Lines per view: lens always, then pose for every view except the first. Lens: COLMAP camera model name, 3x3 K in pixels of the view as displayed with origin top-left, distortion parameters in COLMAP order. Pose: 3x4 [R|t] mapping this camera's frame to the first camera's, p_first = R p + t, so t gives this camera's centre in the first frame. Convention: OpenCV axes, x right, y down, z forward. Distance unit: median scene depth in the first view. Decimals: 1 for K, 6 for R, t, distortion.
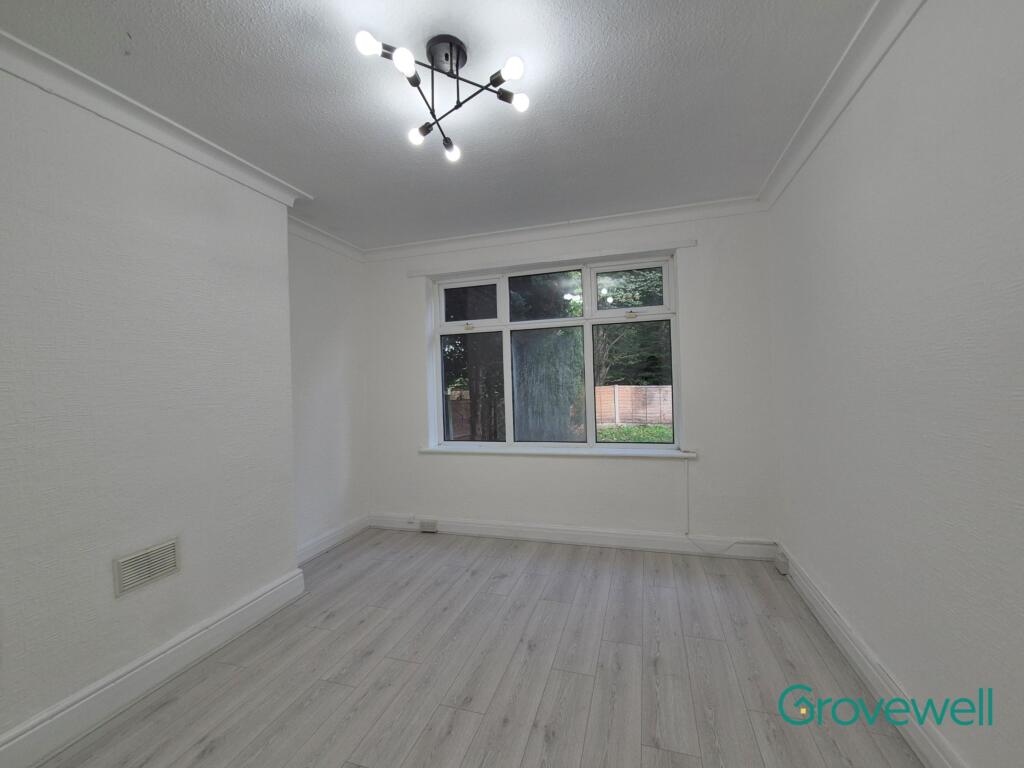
lens RADIAL K [[420.3, 0, 516.8], [0, 420.3, 380.9], [0, 0, 1]] dist [-0.008534, 0.005385]
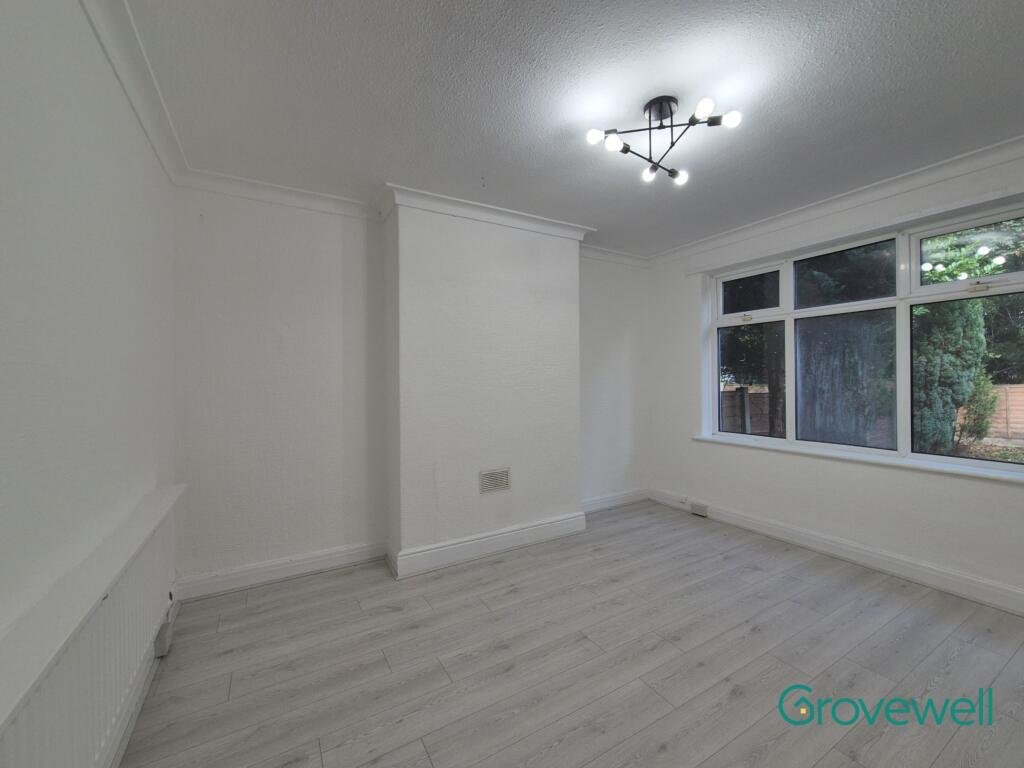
lens RADIAL K [[420.3, 0, 516.8], [0, 420.3, 380.9], [0, 0, 1]] dist [-0.008534, 0.005385]
pose [[0.733692, 0.026159, -0.678978, 0.174478], [-0.010683, 0.999579, 0.026967, -0.002773], [0.679398, -0.012531, 0.733663, -0.094273]]
